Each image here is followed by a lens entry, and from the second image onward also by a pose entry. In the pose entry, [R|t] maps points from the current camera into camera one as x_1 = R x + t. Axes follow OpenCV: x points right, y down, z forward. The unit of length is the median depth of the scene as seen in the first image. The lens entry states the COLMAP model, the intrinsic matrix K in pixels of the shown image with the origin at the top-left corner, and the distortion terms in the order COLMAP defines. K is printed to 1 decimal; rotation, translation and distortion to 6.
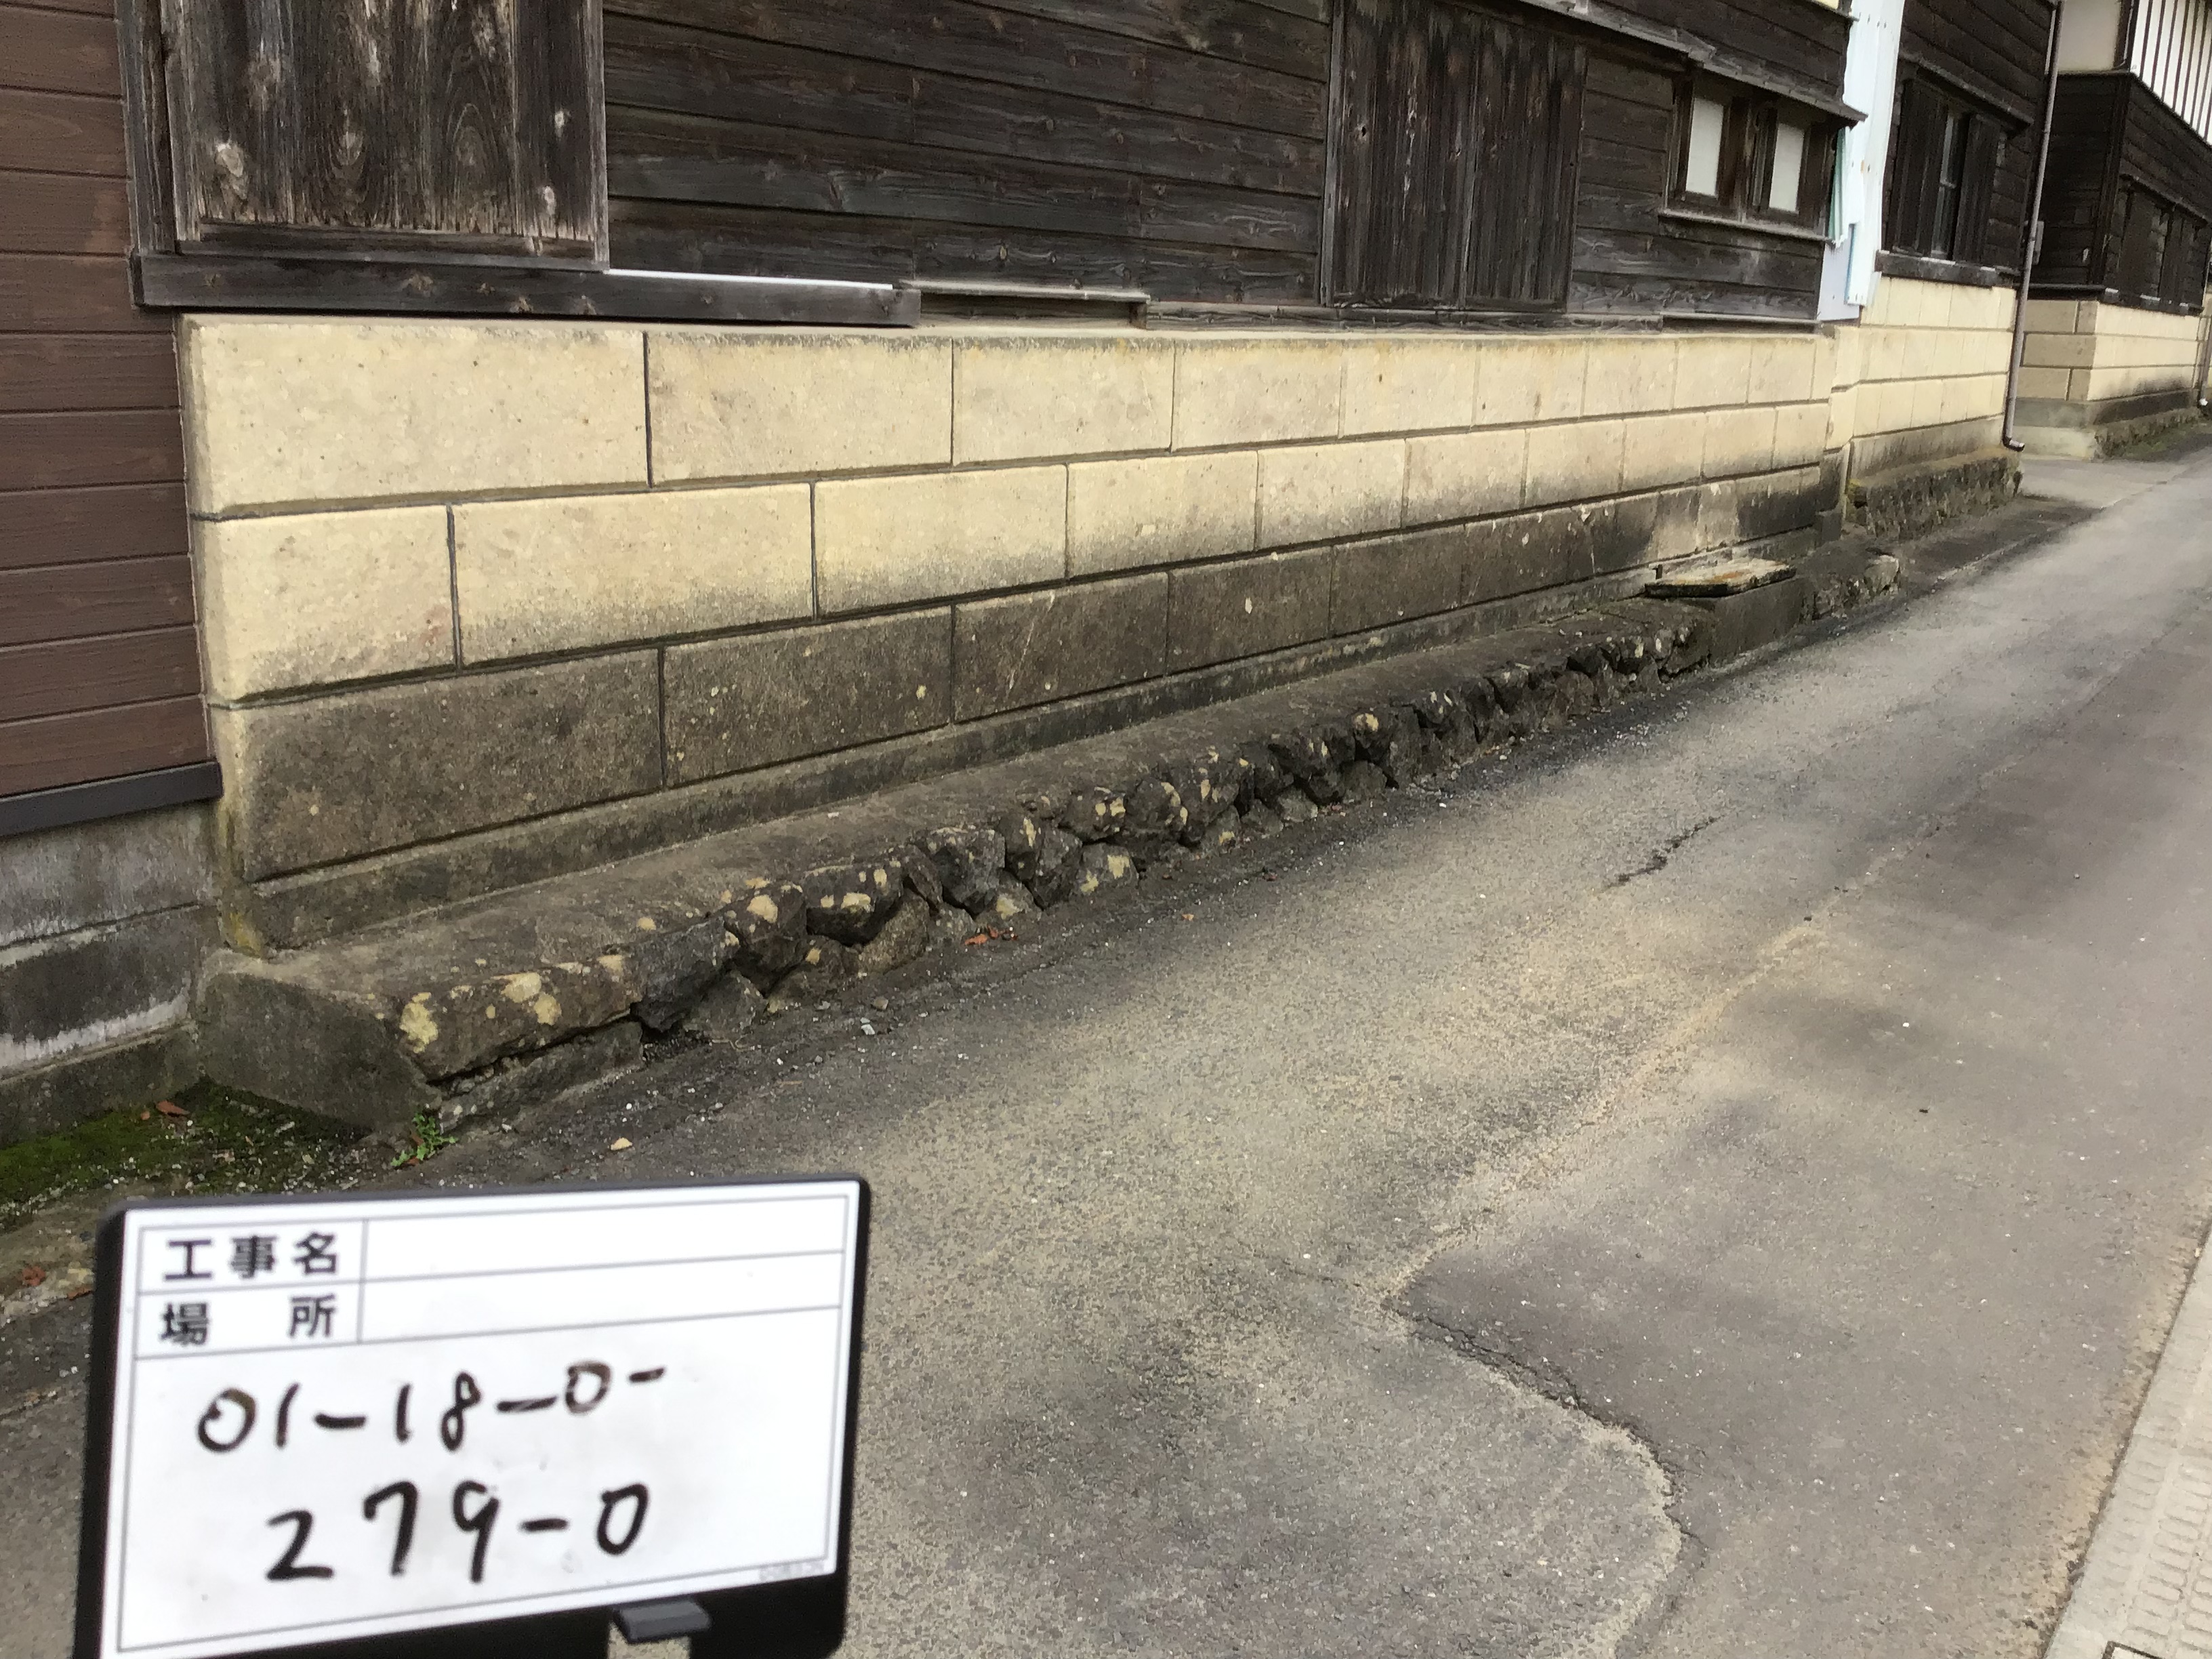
lens RADIAL K [[2036.7, 0, 1096.6], [0, 2036.7, 860.2], [0, 0, 1]] dist [0.149252, -0.340758]
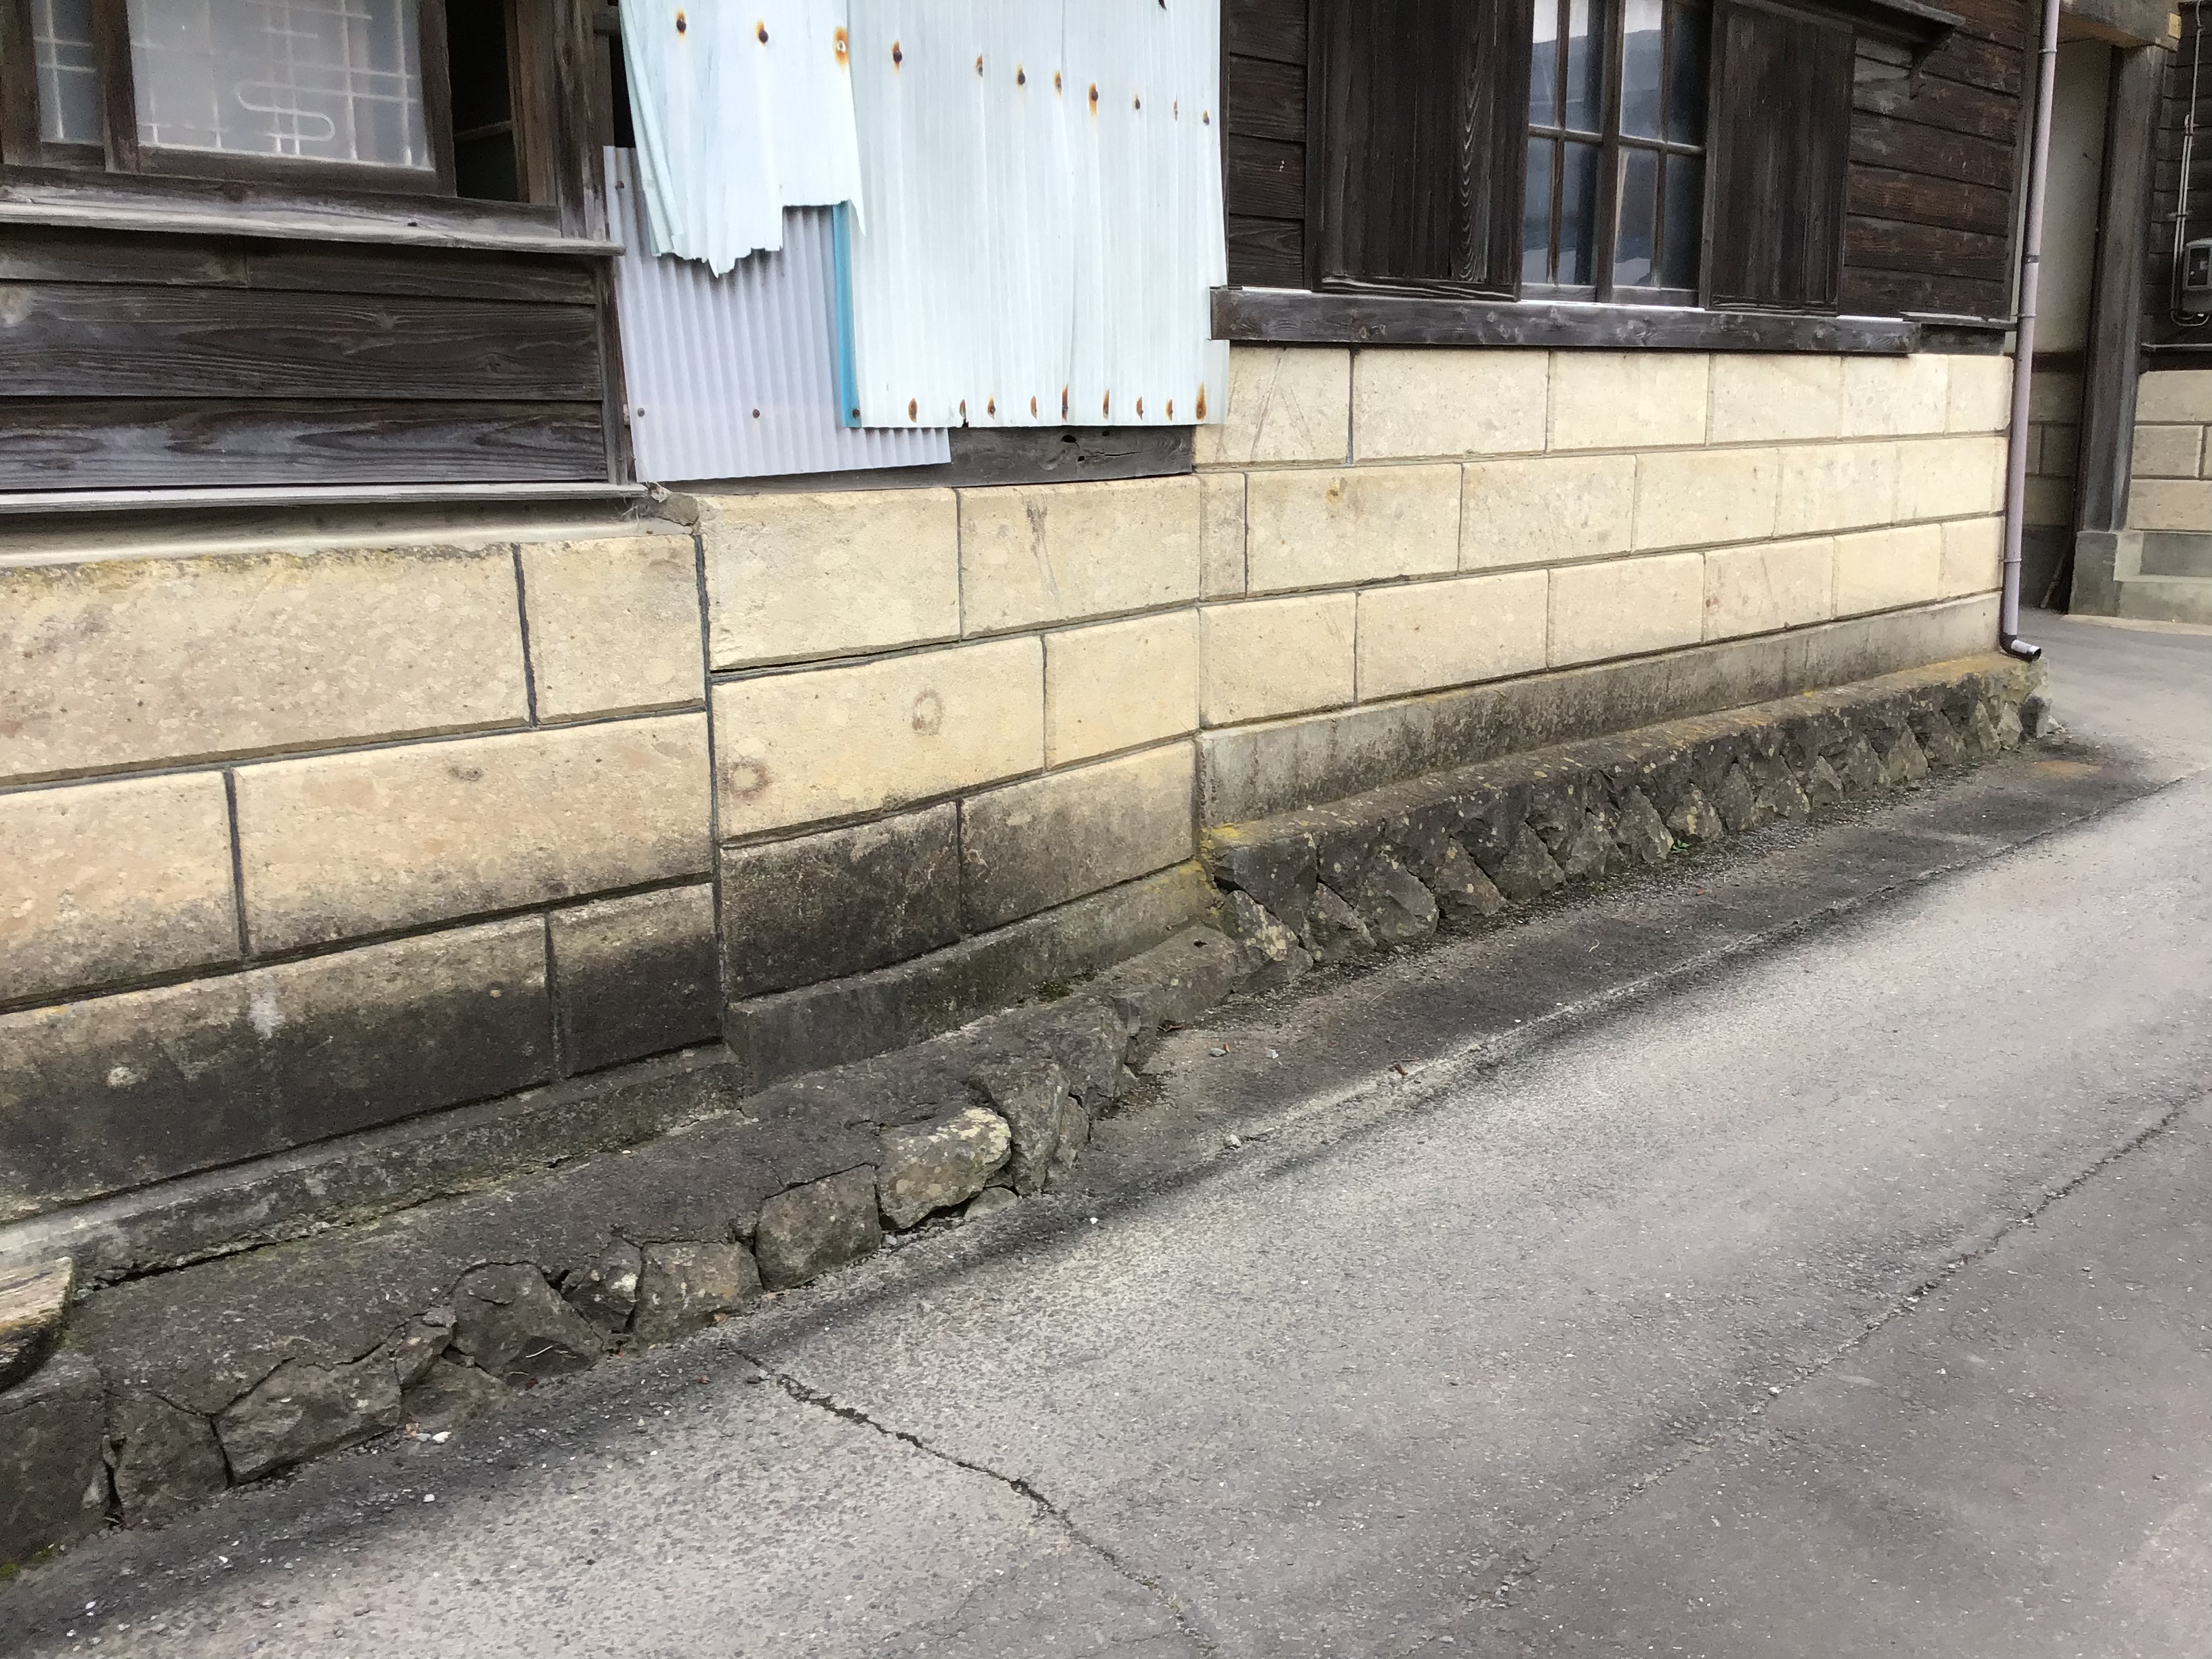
lens RADIAL K [[2036.7, 0, 1096.6], [0, 2036.7, 860.2], [0, 0, 1]] dist [0.149252, -0.340758]
pose [[0.976653, -0.028186, -0.212964, 0.363059], [0.012177, 0.997025, -0.076112, -0.123440], [0.214476, 0.071742, 0.974091, 0.497216]]
